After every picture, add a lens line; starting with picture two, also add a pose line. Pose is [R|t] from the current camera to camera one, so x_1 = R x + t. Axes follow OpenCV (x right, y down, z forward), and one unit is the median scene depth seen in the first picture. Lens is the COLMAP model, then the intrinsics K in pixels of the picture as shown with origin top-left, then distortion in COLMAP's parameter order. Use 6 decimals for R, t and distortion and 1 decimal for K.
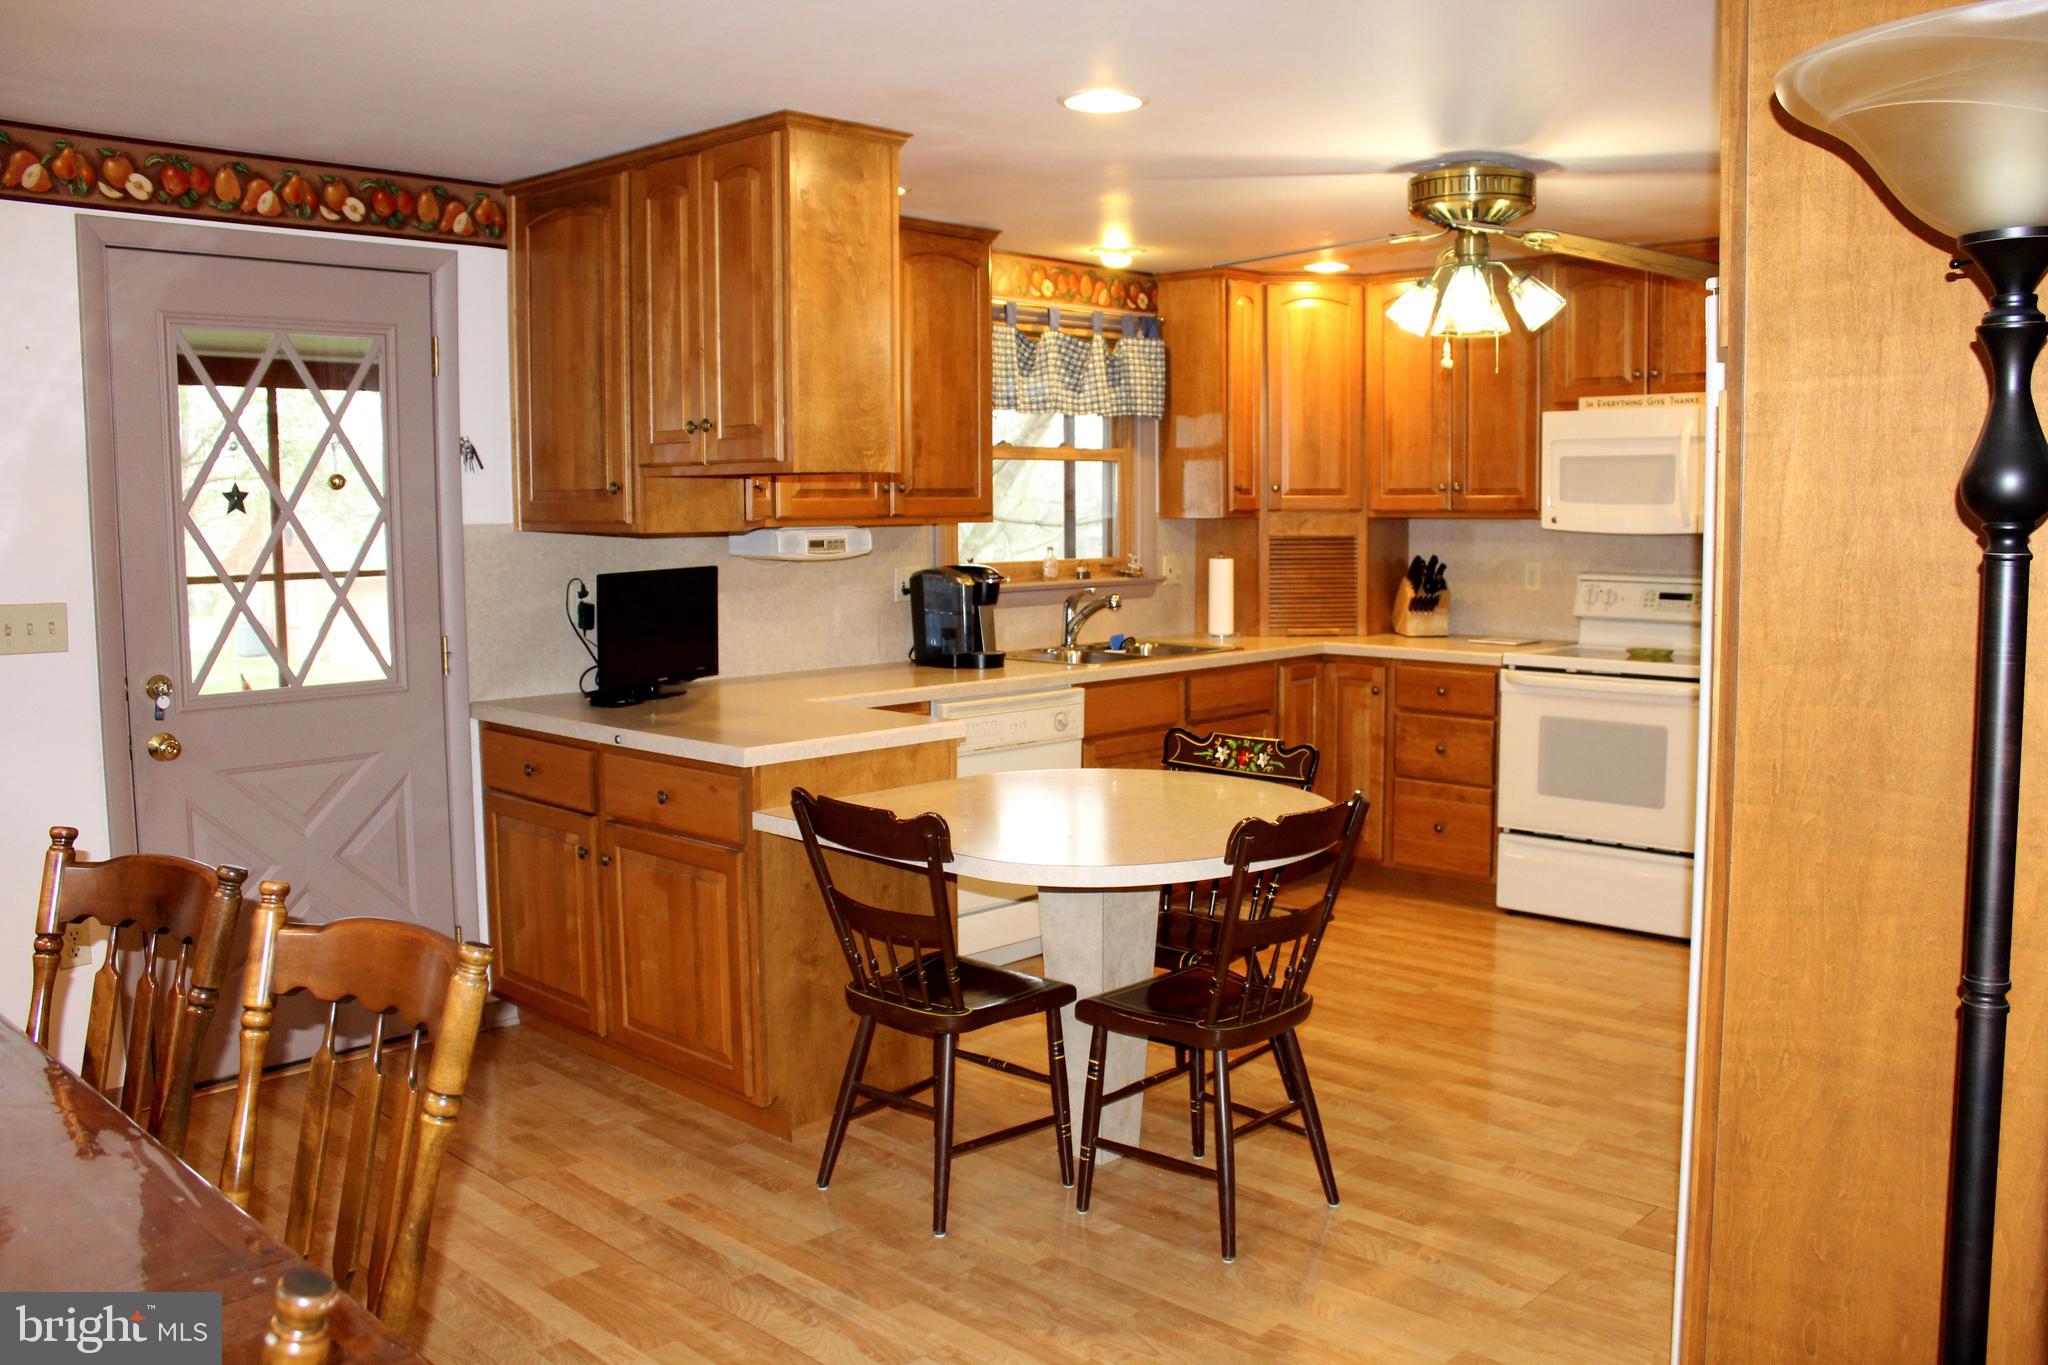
lens RADIAL K [[1702.9, 0, 1037.2], [0, 1702.9, 671.9], [0, 0, 1]] dist [-0.169419, 0.153713]
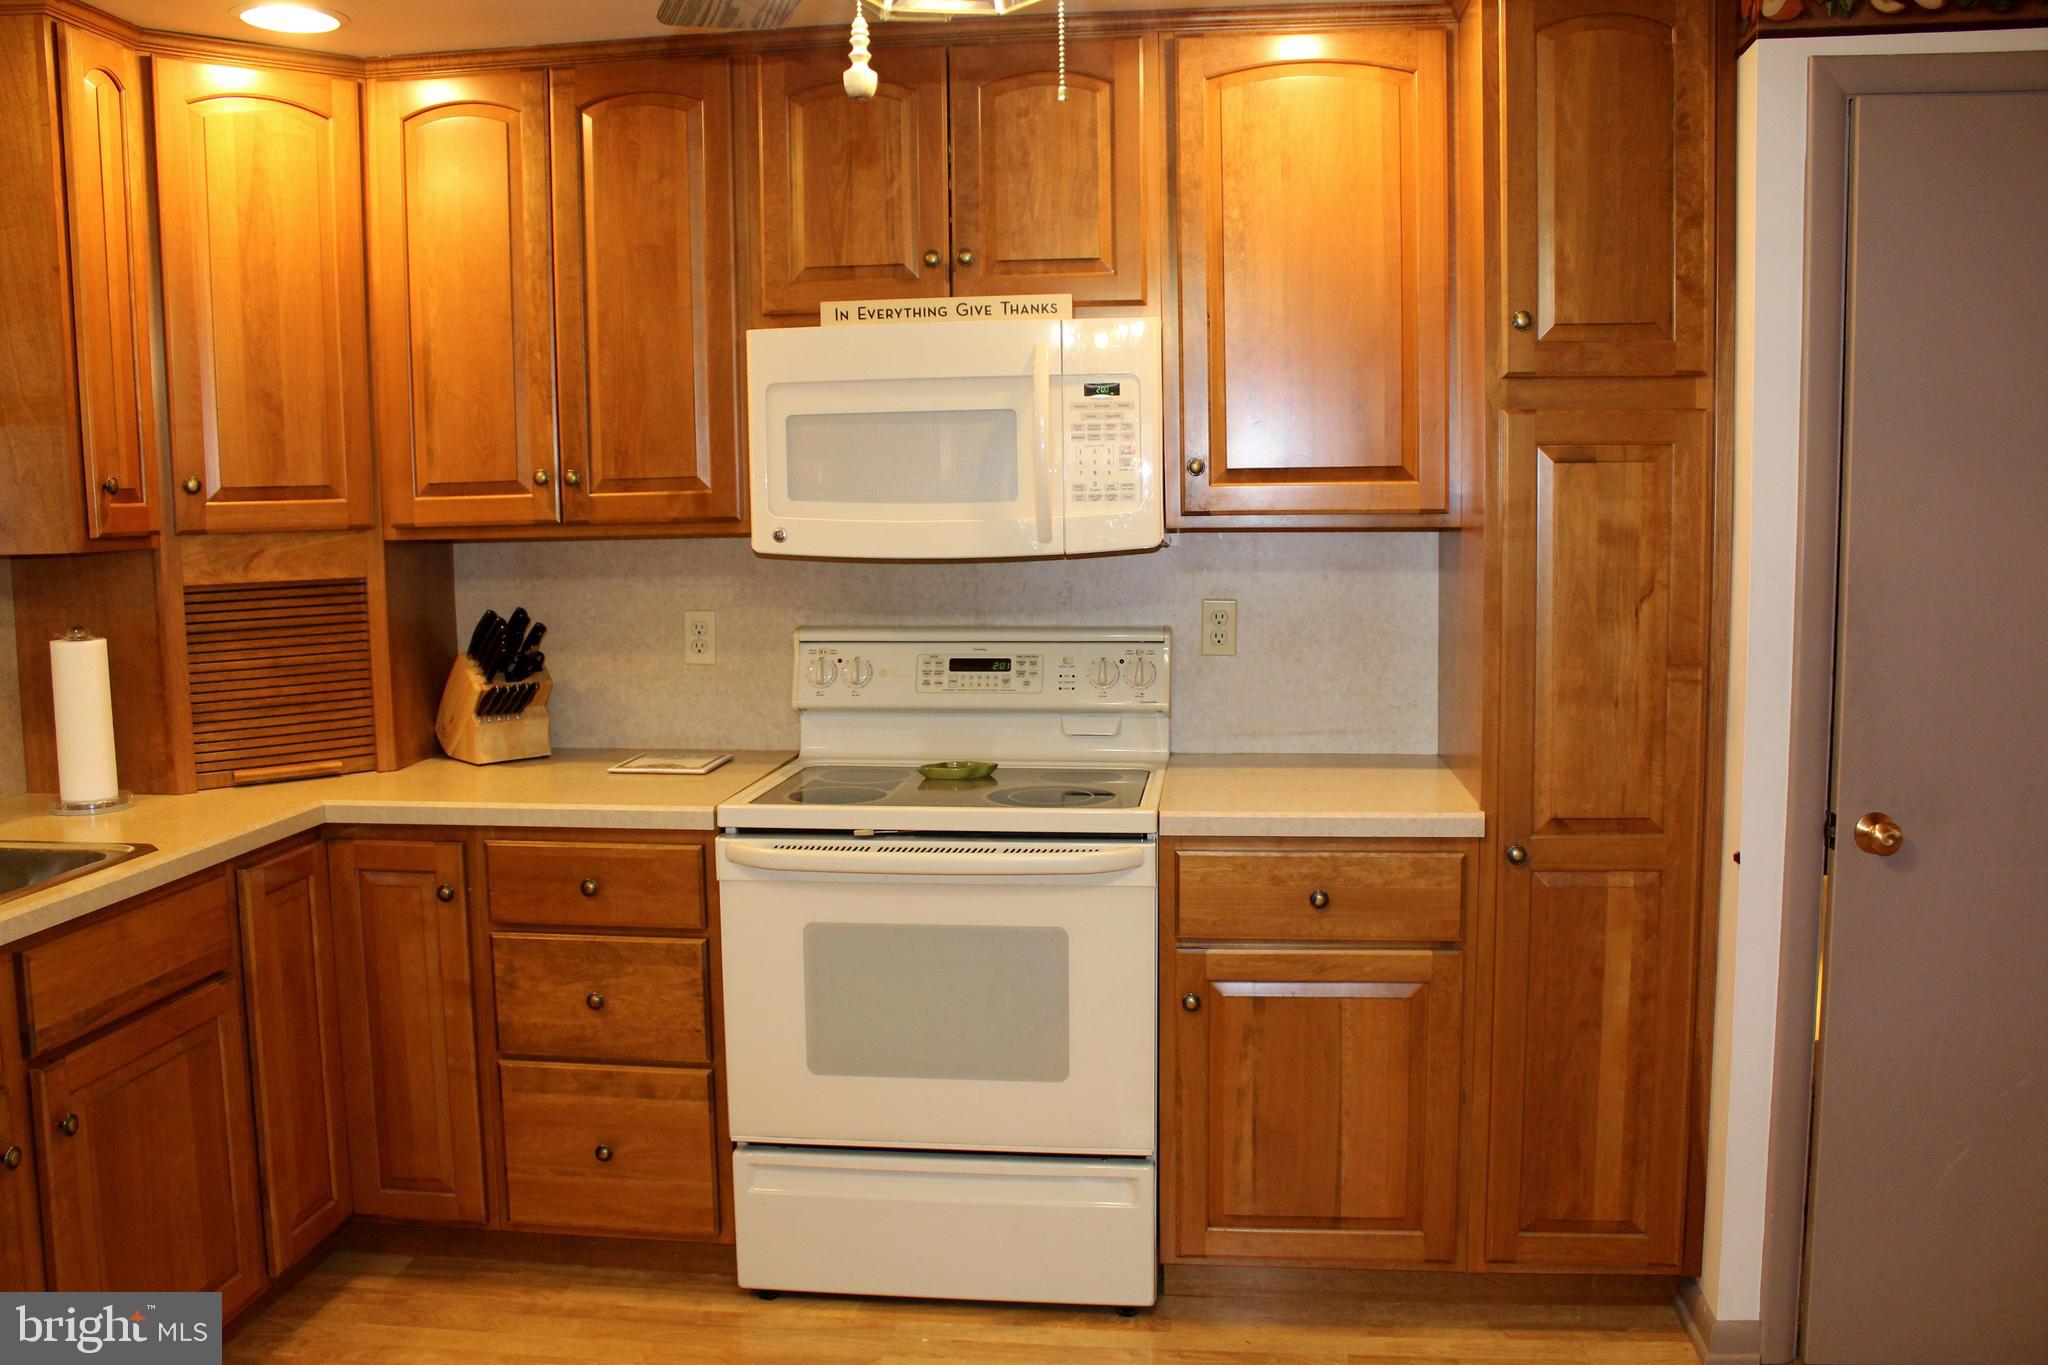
lens RADIAL K [[1702.9, 0, 1037.2], [0, 1702.9, 671.9], [0, 0, 1]] dist [-0.169419, 0.153713]
pose [[0.793422, -0.068196, 0.604839, 0.060598], [0.068357, 0.997401, 0.022787, -0.066677], [-0.604821, 0.023265, 0.796021, 0.645882]]
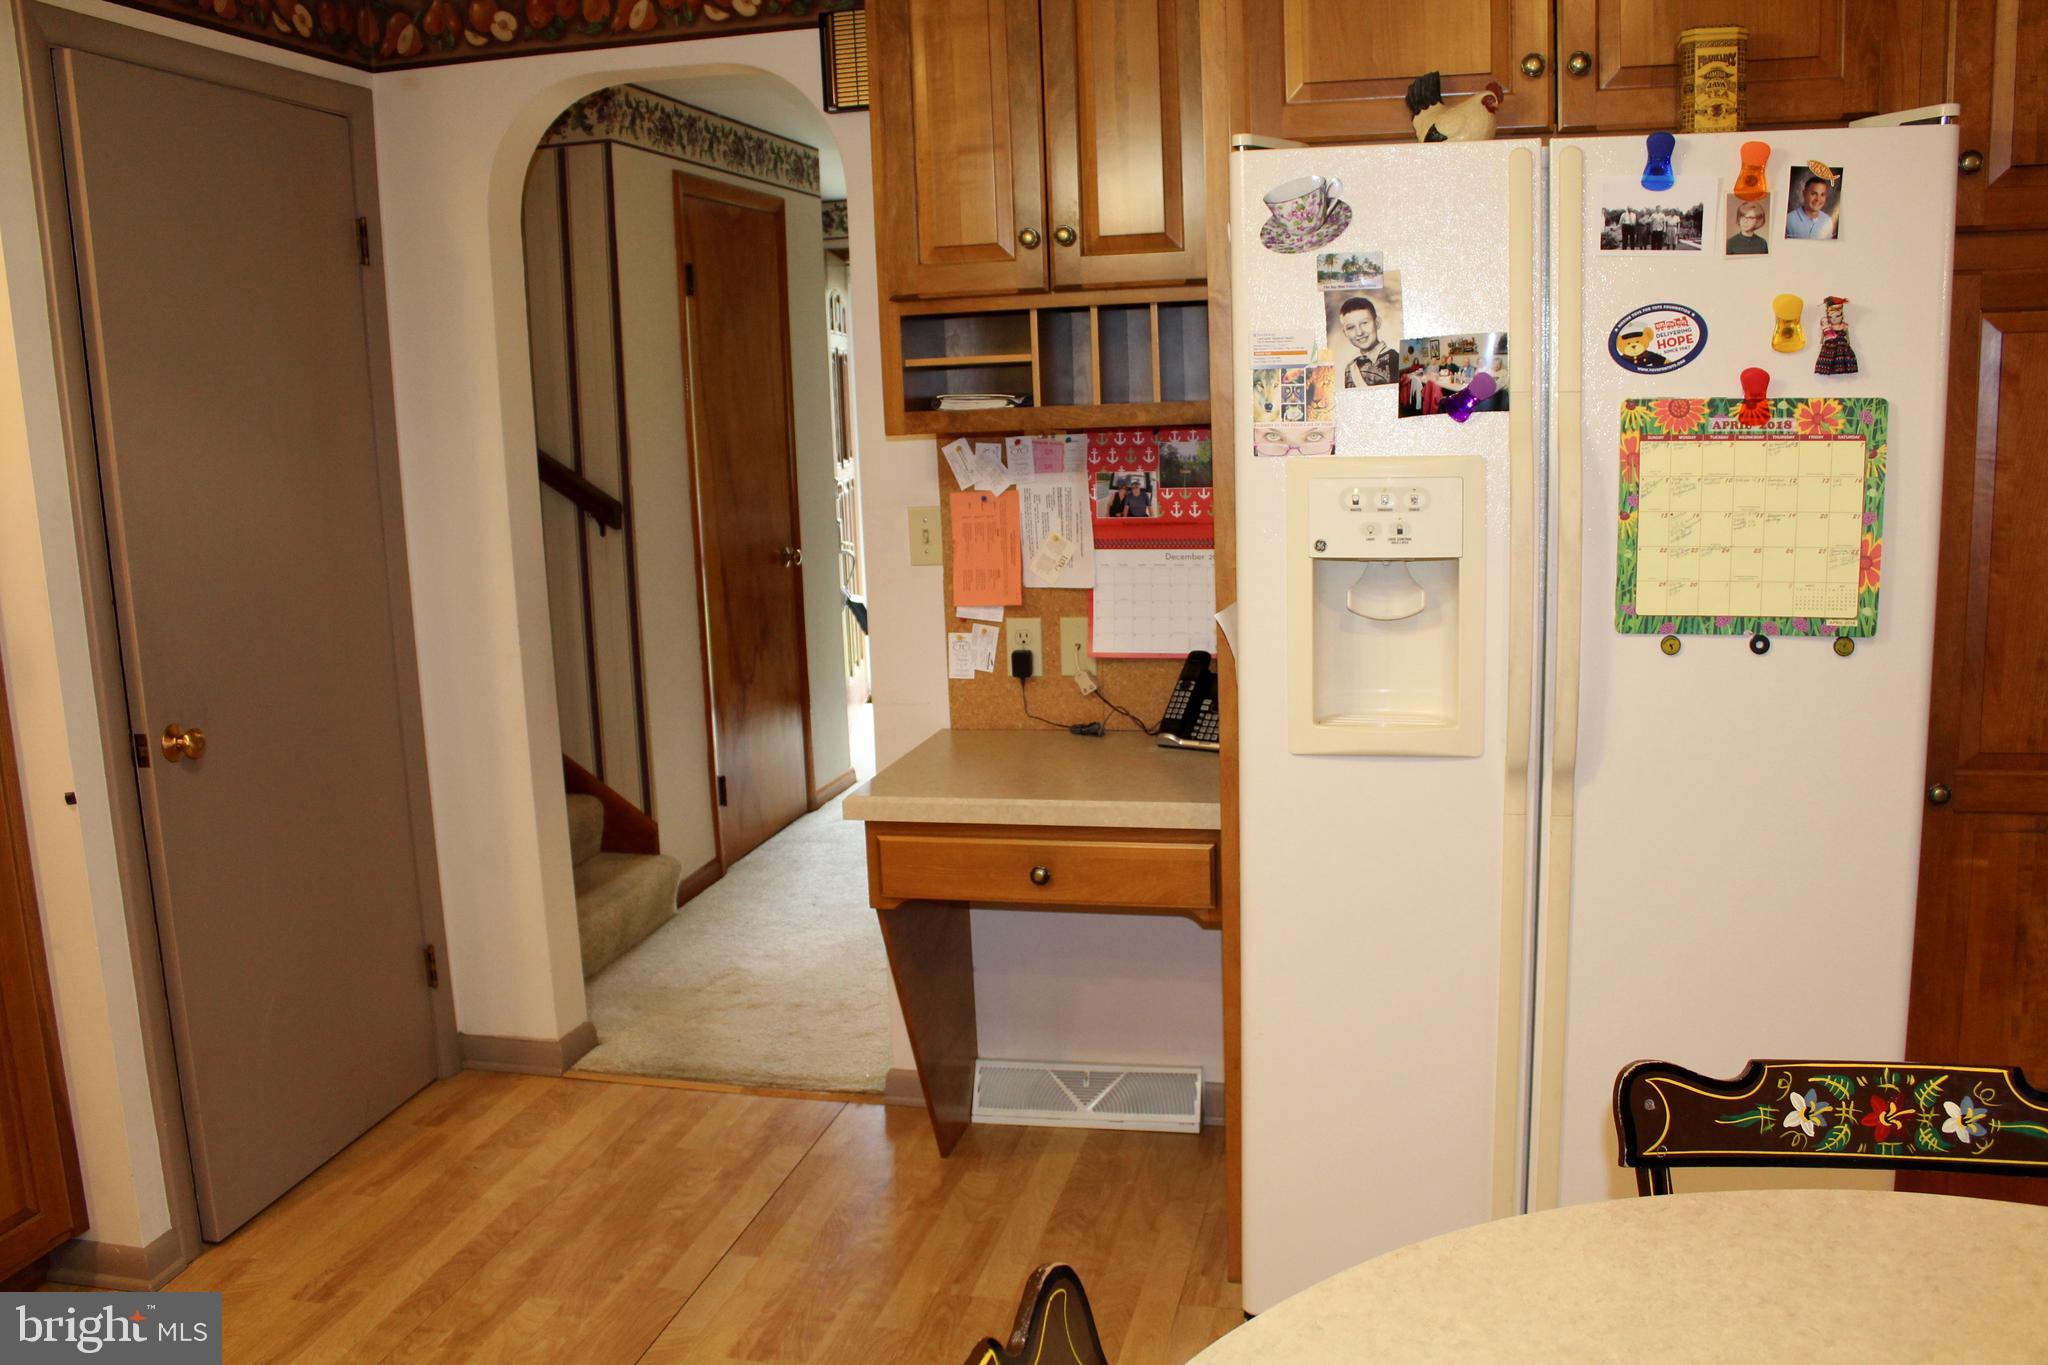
lens RADIAL K [[1702.9, 0, 1037.2], [0, 1702.9, 671.9], [0, 0, 1]] dist [-0.169419, 0.153713]
pose [[-0.513615, -0.117879, 0.849885, -0.051230], [0.123425, 0.970066, 0.209138, -0.092233], [-0.849097, 0.212313, -0.483691, 0.922574]]
